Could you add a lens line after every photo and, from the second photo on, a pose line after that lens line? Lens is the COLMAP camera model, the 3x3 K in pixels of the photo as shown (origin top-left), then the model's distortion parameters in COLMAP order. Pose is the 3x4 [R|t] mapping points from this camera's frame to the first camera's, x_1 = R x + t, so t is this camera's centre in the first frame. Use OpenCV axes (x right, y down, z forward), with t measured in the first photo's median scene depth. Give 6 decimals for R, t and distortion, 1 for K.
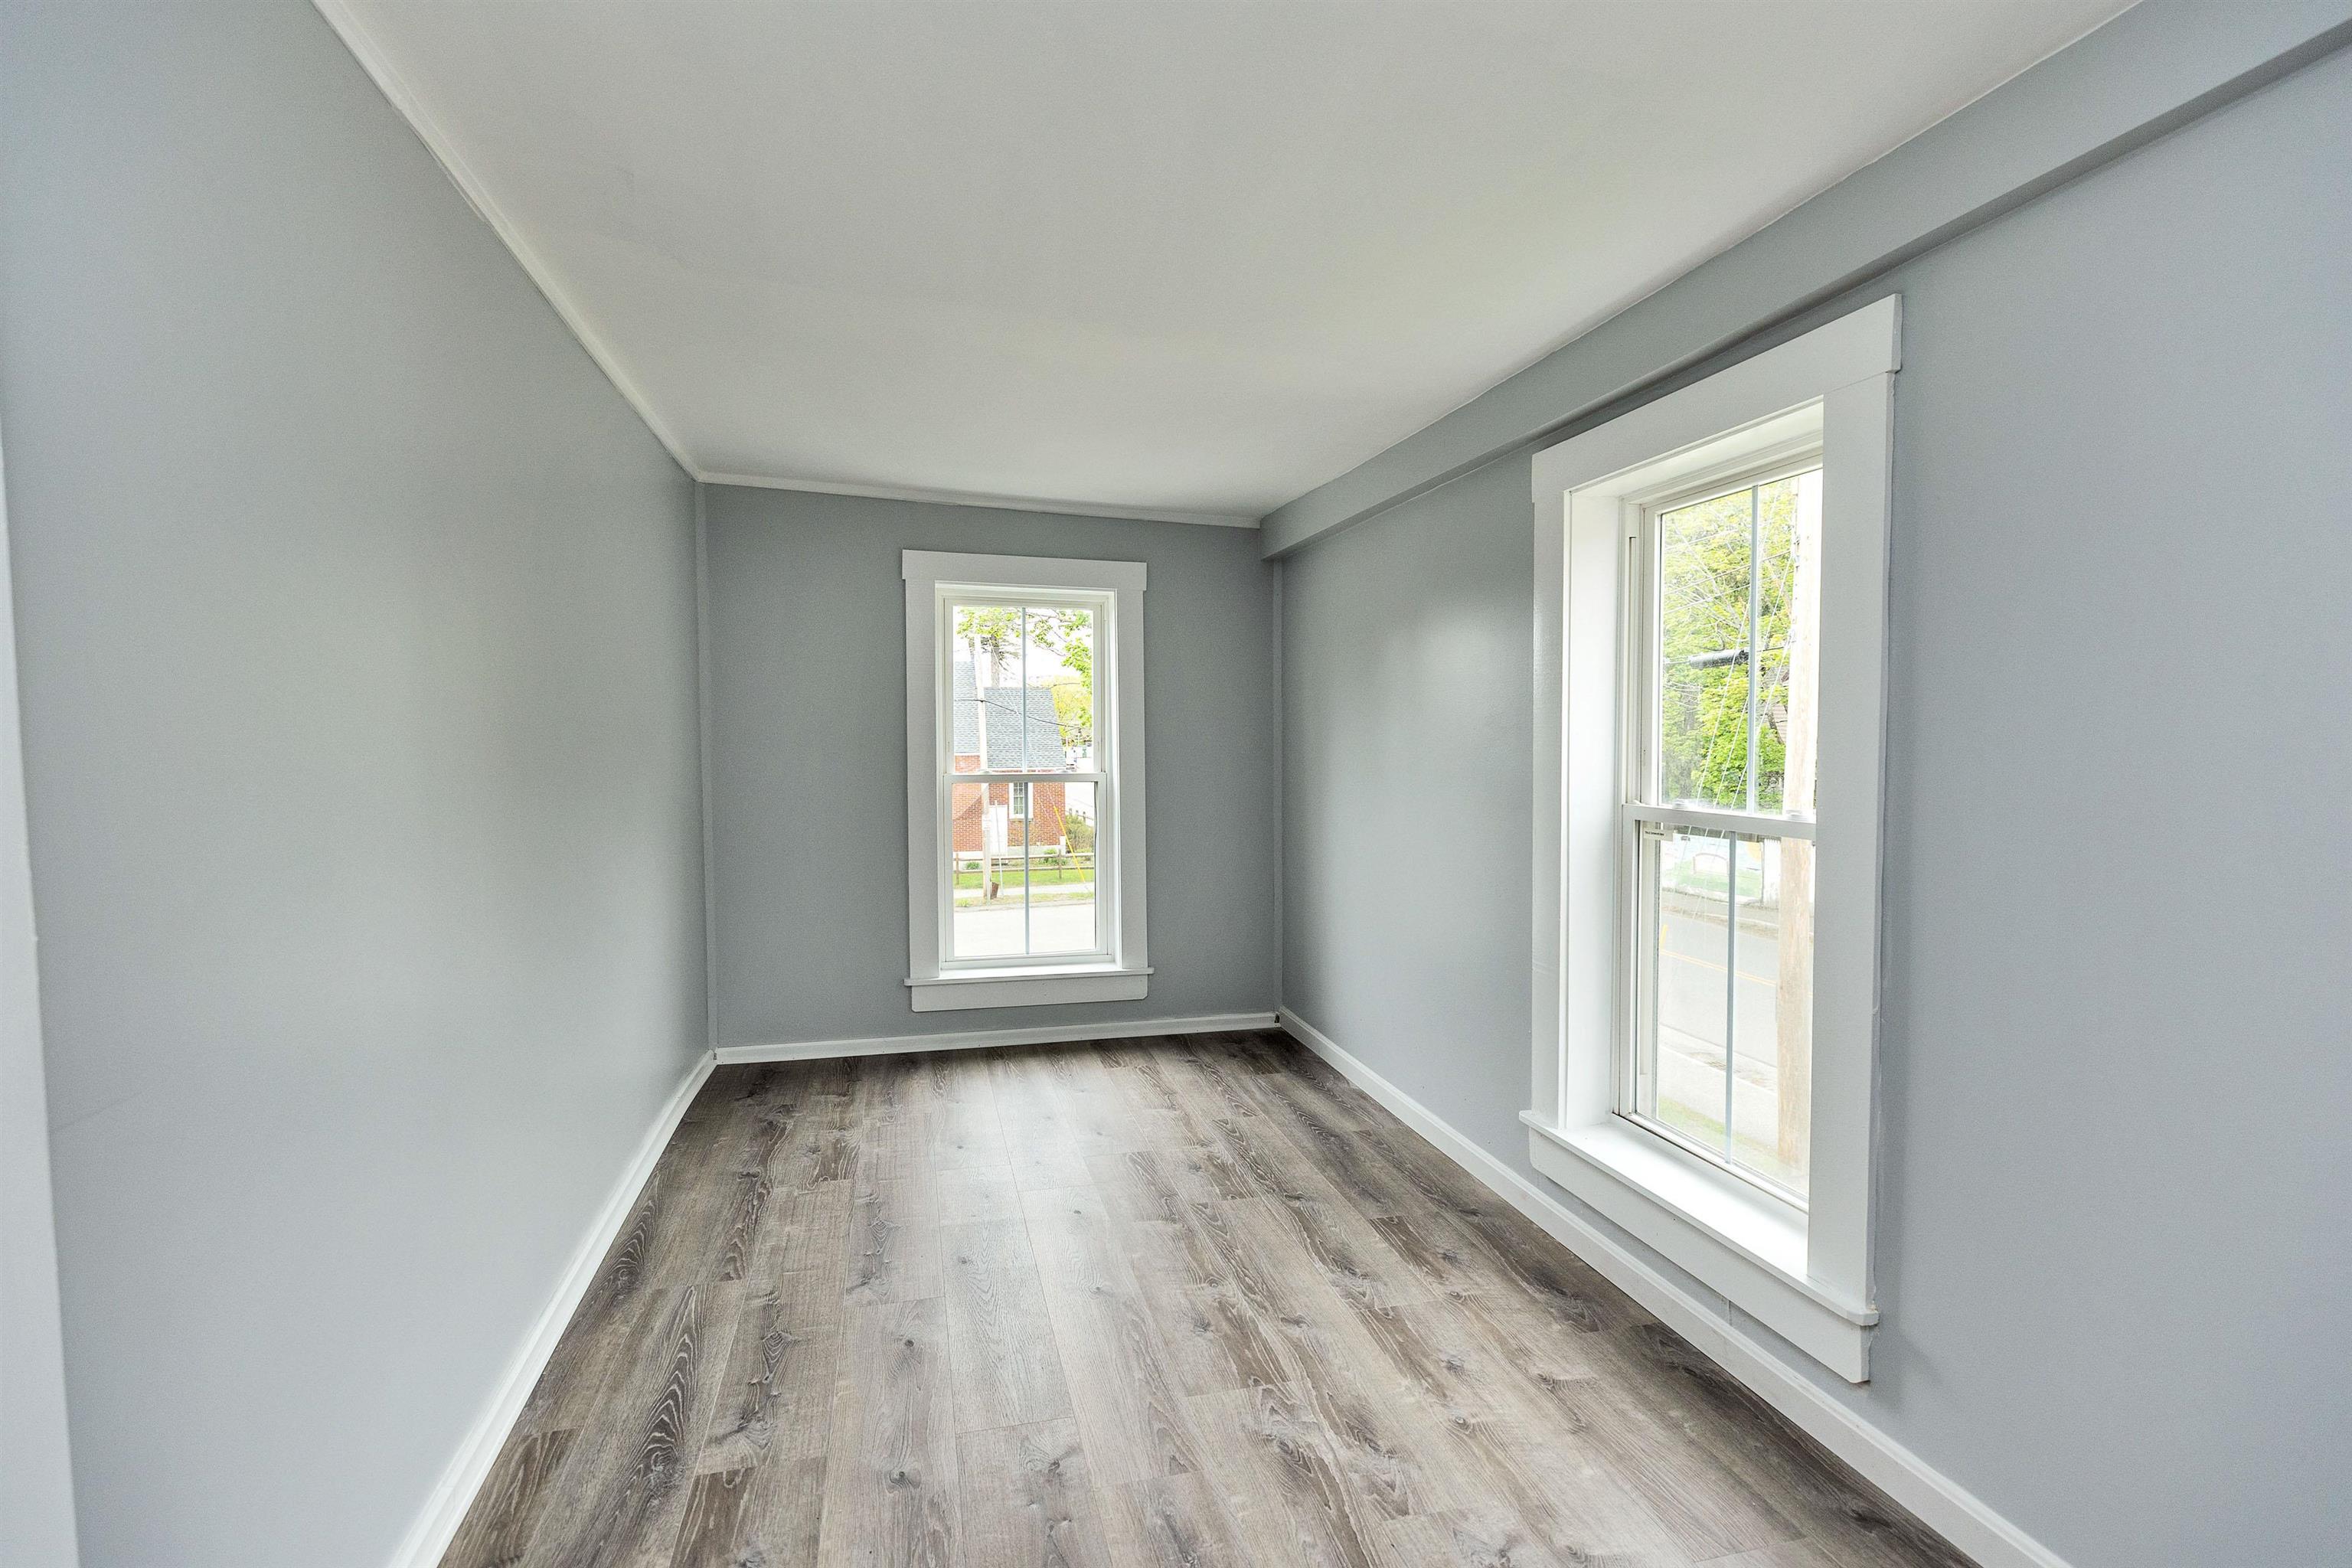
lens RADIAL K [[1057.8, 0, 1176.0], [0, 1057.8, 784.0], [0, 0, 1]] dist [0.005150, -0.000308]
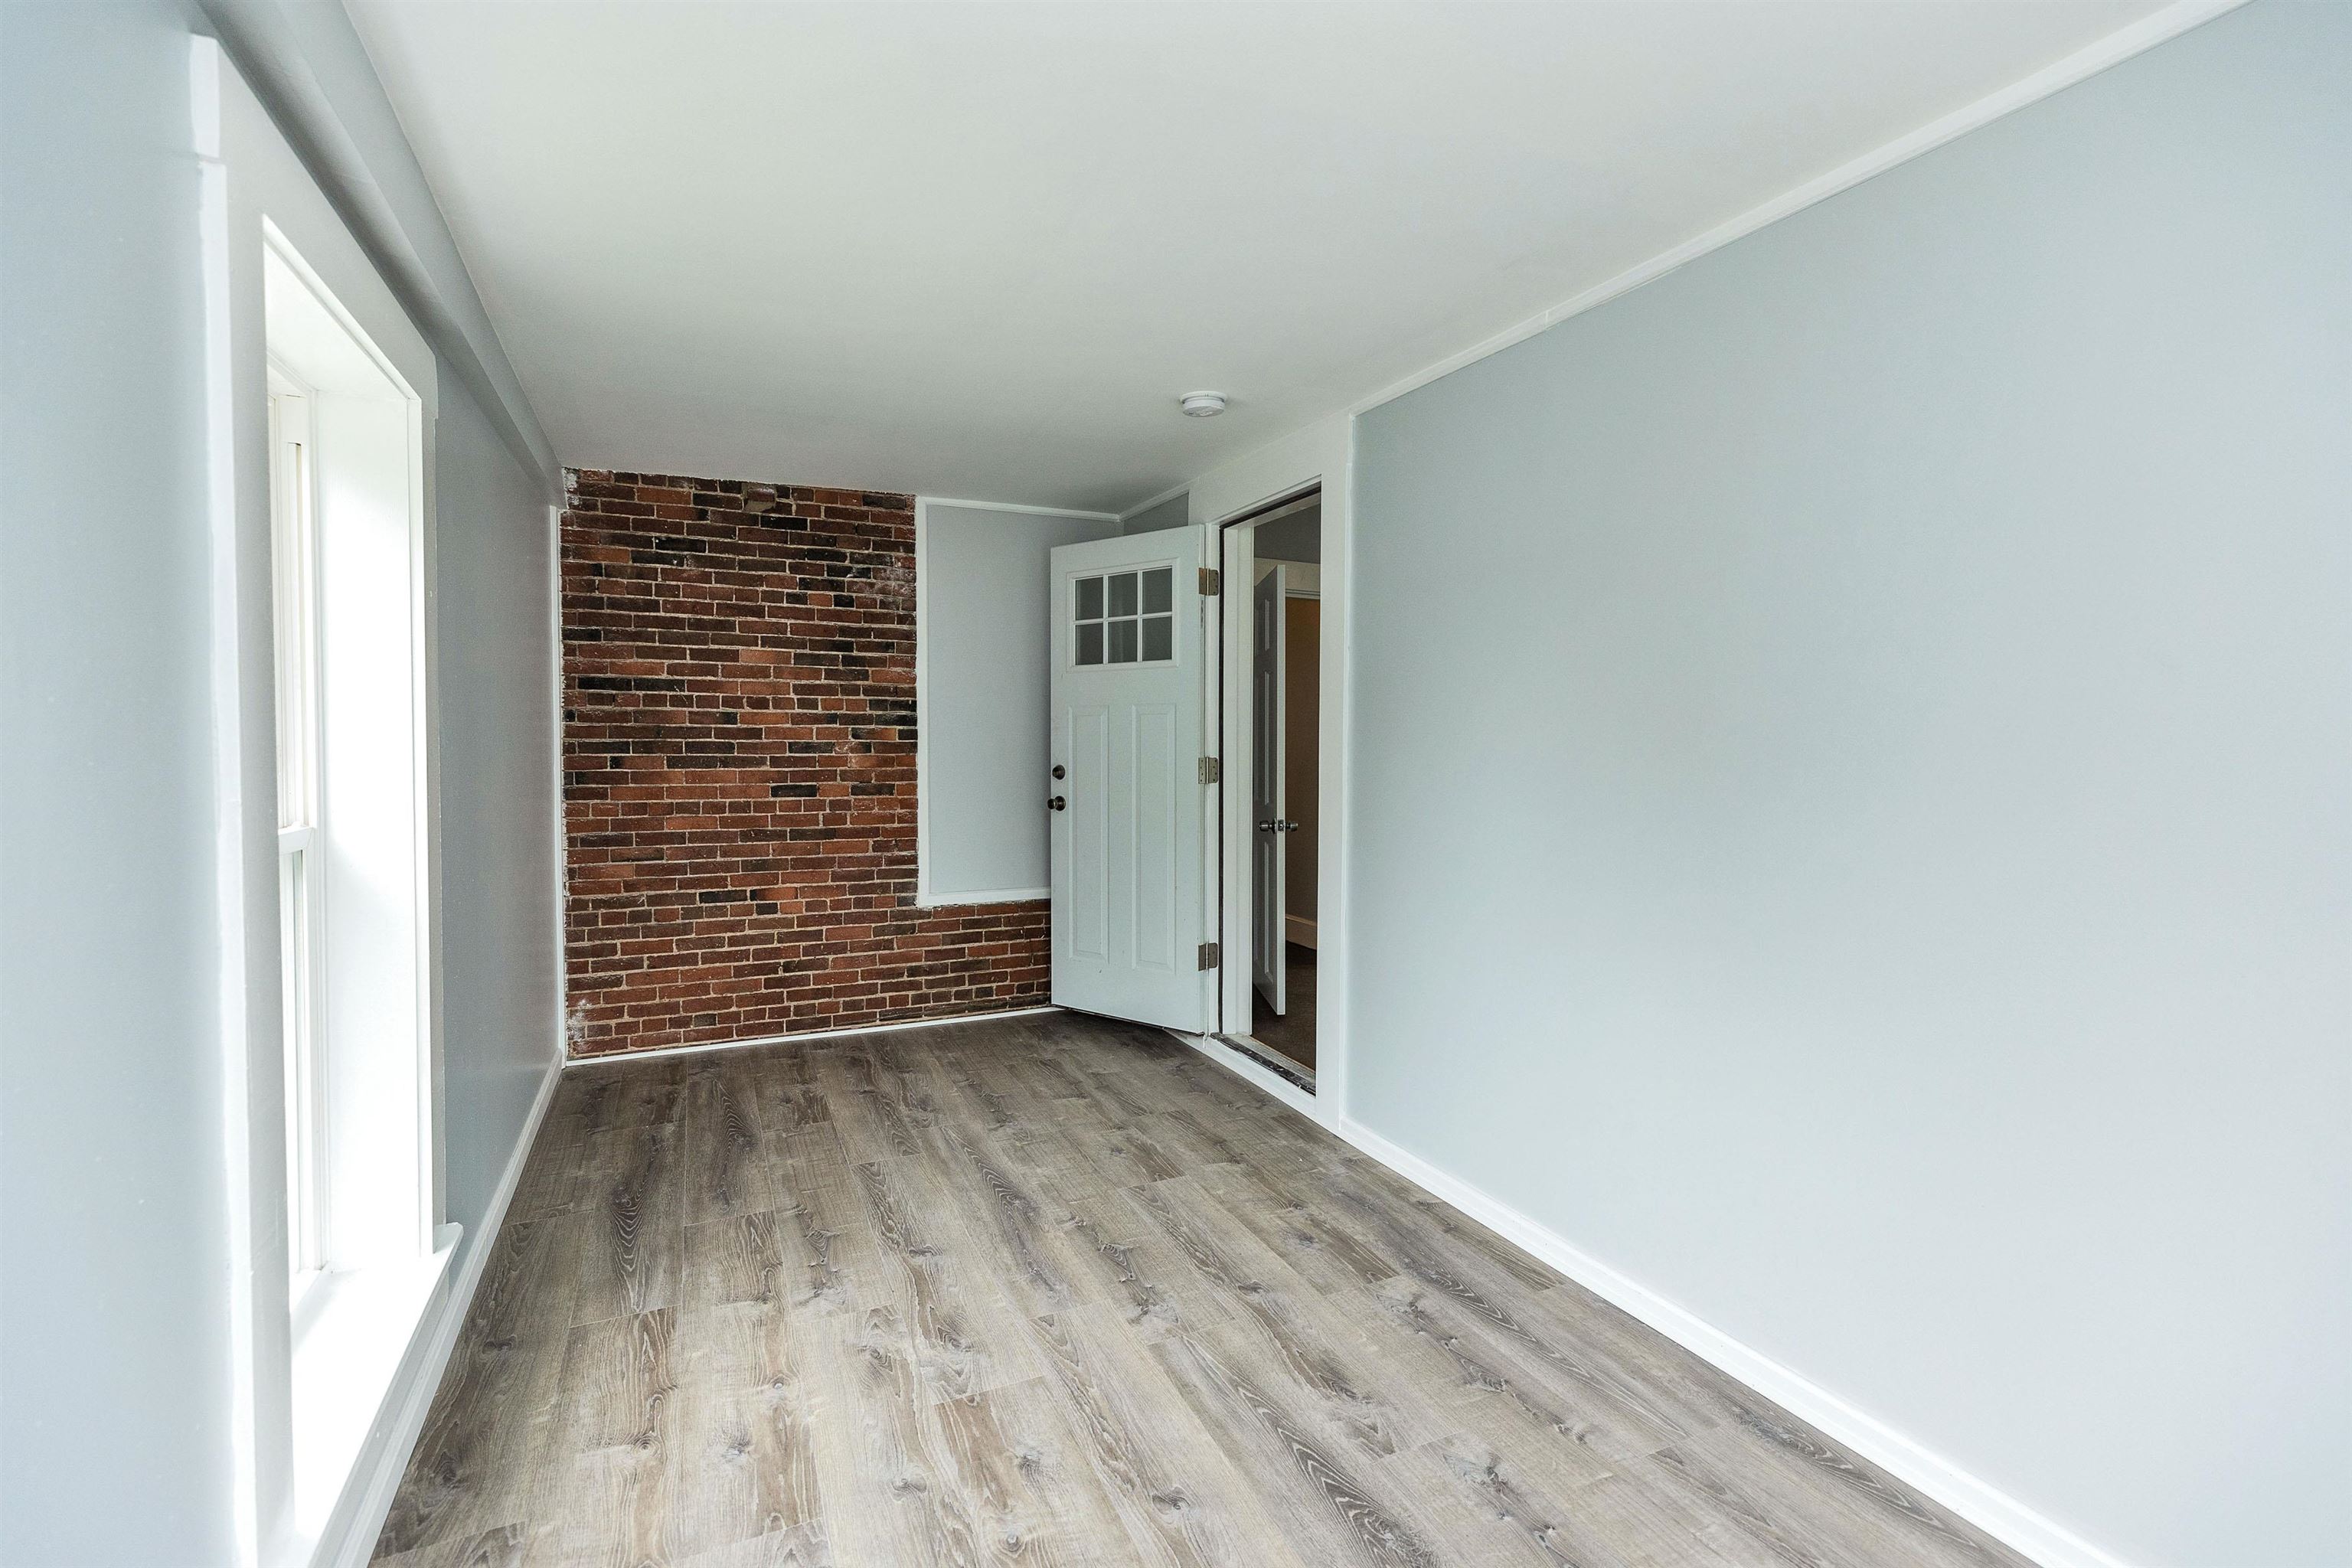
lens RADIAL K [[1057.8, 0, 1176.0], [0, 1057.8, 784.0], [0, 0, 1]] dist [0.005150, -0.000308]
pose [[-0.985009, 0.003898, -0.172460, 0.056512], [-0.011768, 0.995897, 0.089723, -0.083301], [0.172103, 0.090407, -0.980922, 1.924166]]
